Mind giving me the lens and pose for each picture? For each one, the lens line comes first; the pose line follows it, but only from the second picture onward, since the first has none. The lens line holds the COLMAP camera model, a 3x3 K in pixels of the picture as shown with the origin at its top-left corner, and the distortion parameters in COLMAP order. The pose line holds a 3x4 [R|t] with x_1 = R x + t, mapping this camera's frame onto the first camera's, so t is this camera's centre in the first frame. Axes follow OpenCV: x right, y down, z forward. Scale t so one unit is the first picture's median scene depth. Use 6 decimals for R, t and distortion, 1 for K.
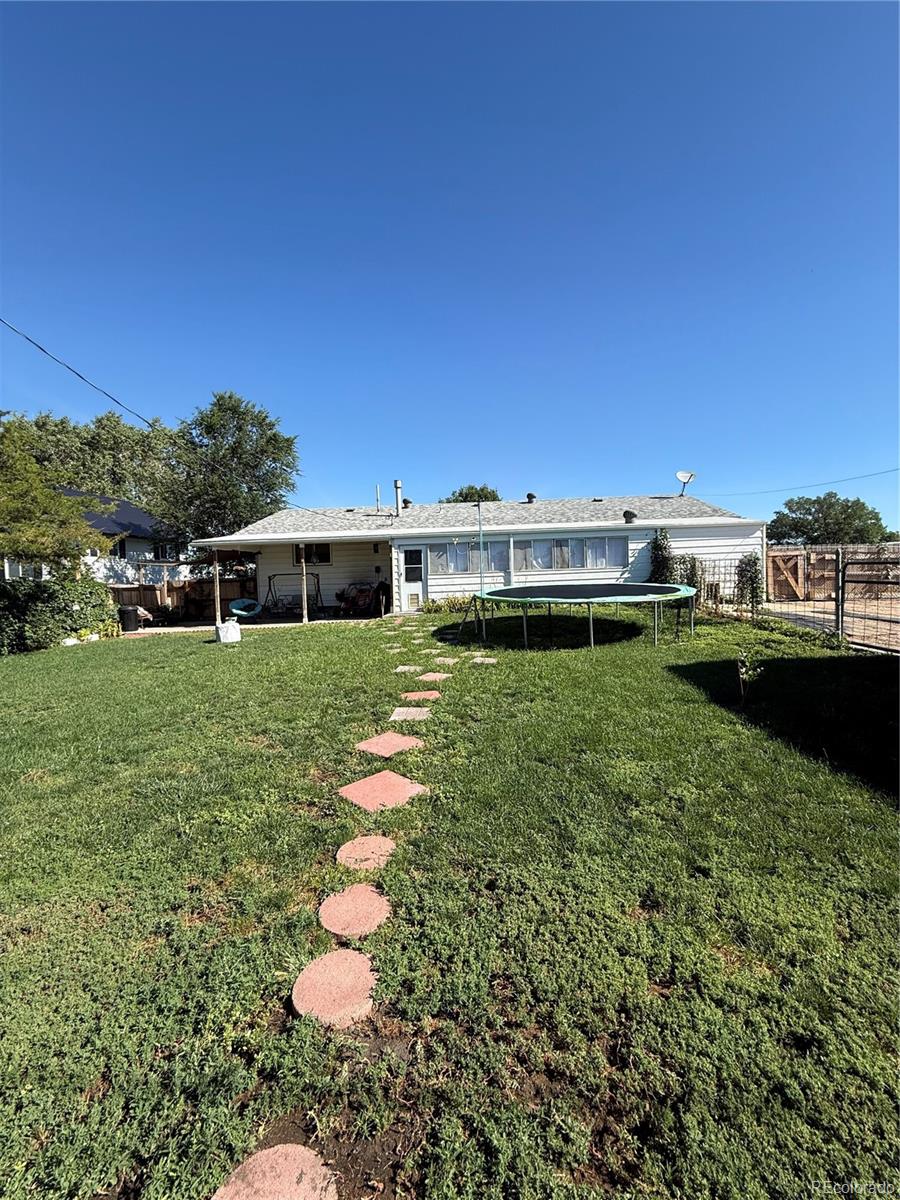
lens RADIAL K [[477.2, 0, 449.0], [0, 477.2, 601.5], [0, 0, 1]] dist [-0.002995, -0.000834]
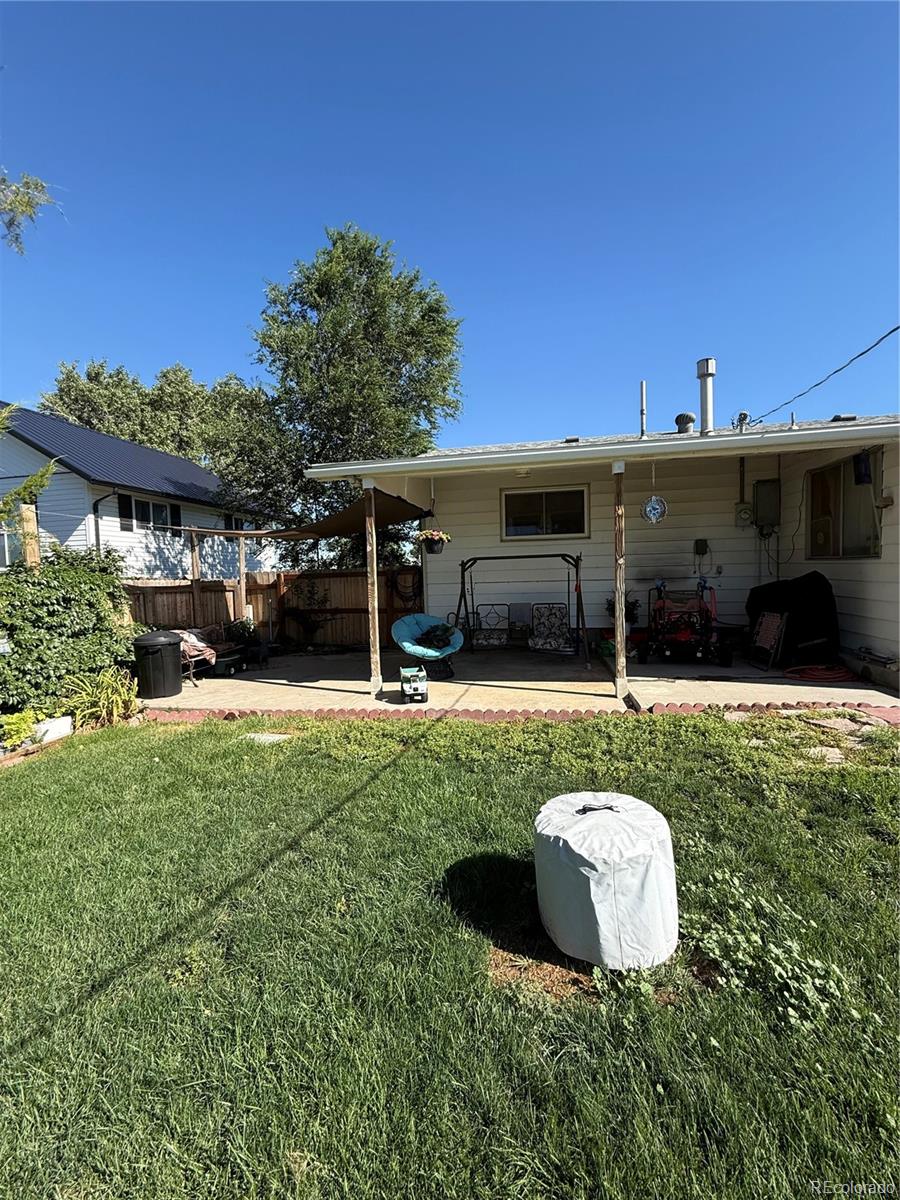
lens RADIAL K [[477.2, 0, 449.3], [0, 477.2, 598.8], [0, 0, 1]] dist [-0.002995, -0.000834]
pose [[0.992360, 0.006424, -0.123212, -0.310276], [-0.006255, 0.999979, 0.001757, -0.017783], [0.123220, -0.000973, 0.992379, 0.516343]]
